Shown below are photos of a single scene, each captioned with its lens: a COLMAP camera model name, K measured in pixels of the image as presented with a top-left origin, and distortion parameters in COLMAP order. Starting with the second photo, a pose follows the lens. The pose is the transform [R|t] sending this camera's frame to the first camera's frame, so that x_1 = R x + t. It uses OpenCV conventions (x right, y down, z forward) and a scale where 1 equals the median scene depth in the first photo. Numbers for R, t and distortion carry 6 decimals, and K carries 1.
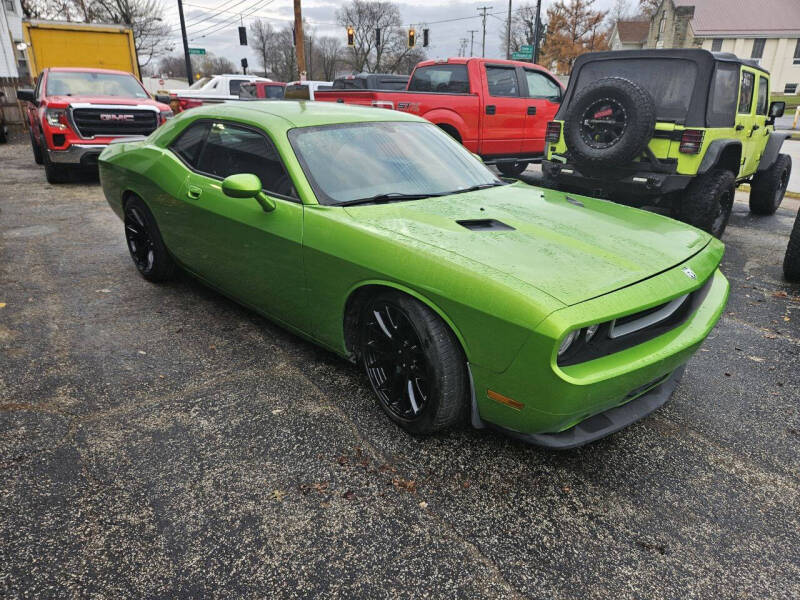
lens RADIAL K [[536.5, 0, 399.1], [0, 536.5, 305.8], [0, 0, 1]] dist [0.069775, -0.060656]
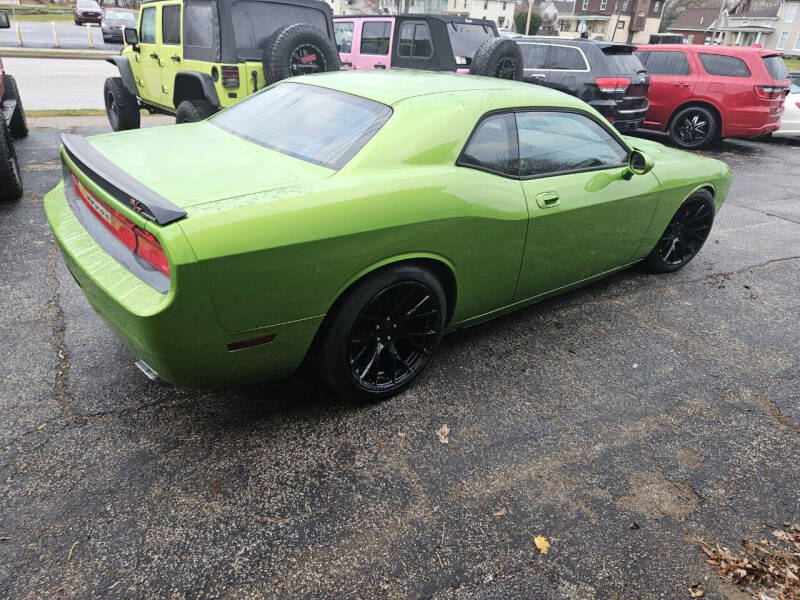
lens RADIAL K [[536.5, 0, 400.1], [0, 536.5, 295.7], [0, 0, 1]] dist [0.069775, -0.060656]
pose [[0.095051, -0.440522, 0.892696, -1.301539], [0.310892, 0.865038, 0.393771, -0.516733], [-0.945681, 0.240104, 0.219177, 1.155327]]
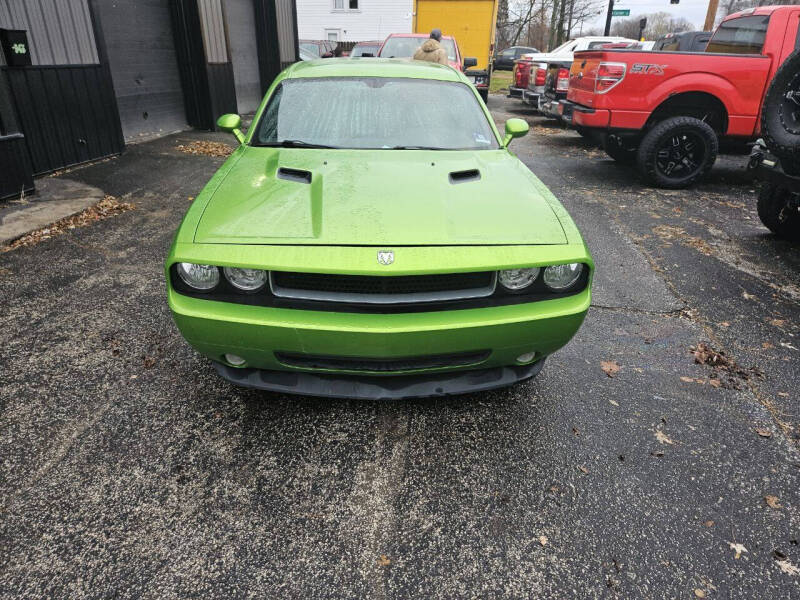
lens RADIAL K [[536.5, 0, 394.8], [0, 536.5, 311.0], [0, 0, 1]] dist [0.069775, -0.060656]
pose [[0.747220, 0.287218, -0.599307, 0.788300], [-0.250191, 0.957016, 0.146710, -0.077466], [0.615684, 0.040317, 0.786961, 0.236514]]
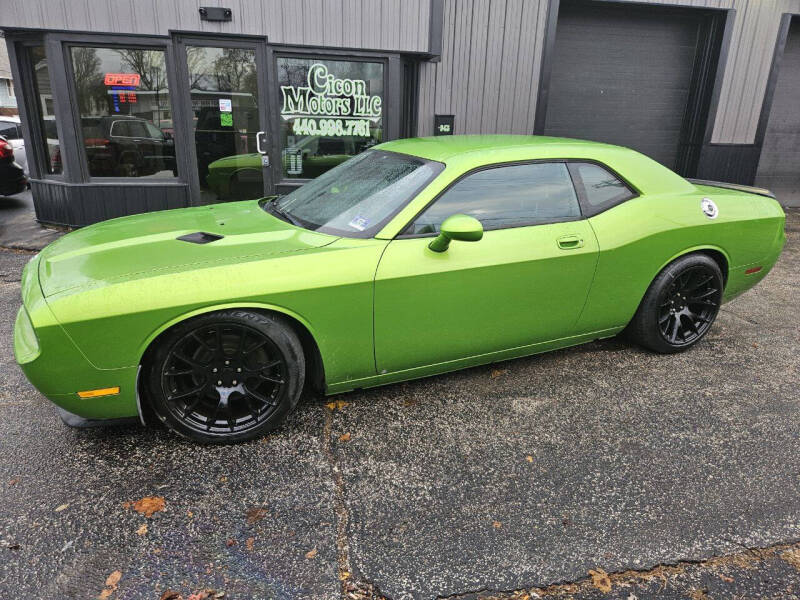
lens RADIAL K [[536.5, 0, 399.1], [0, 536.5, 300.4], [0, 0, 1]] dist [0.069775, -0.060656]
pose [[-0.354929, 0.277622, -0.892721, 0.977166], [-0.364551, 0.838204, 0.405607, -0.555467], [0.860888, 0.469405, -0.196296, 1.430124]]
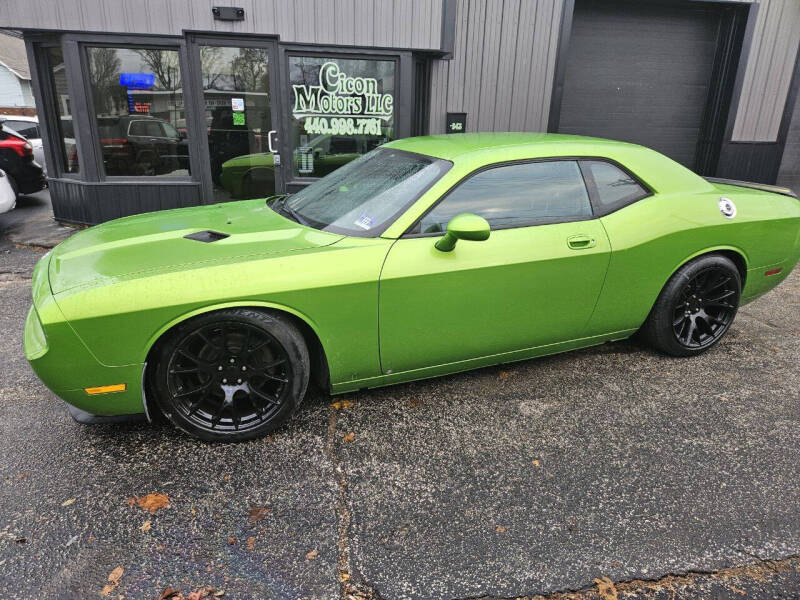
lens RADIAL K [[536.5, 0, 392.3], [0, 536.5, 301.7], [0, 0, 1]] dist [0.069775, -0.060656]
pose [[-0.389294, 0.278314, -0.878061, 0.965764], [-0.356330, 0.833541, 0.422183, -0.557275], [0.849399, 0.477233, -0.225321, 1.437482]]
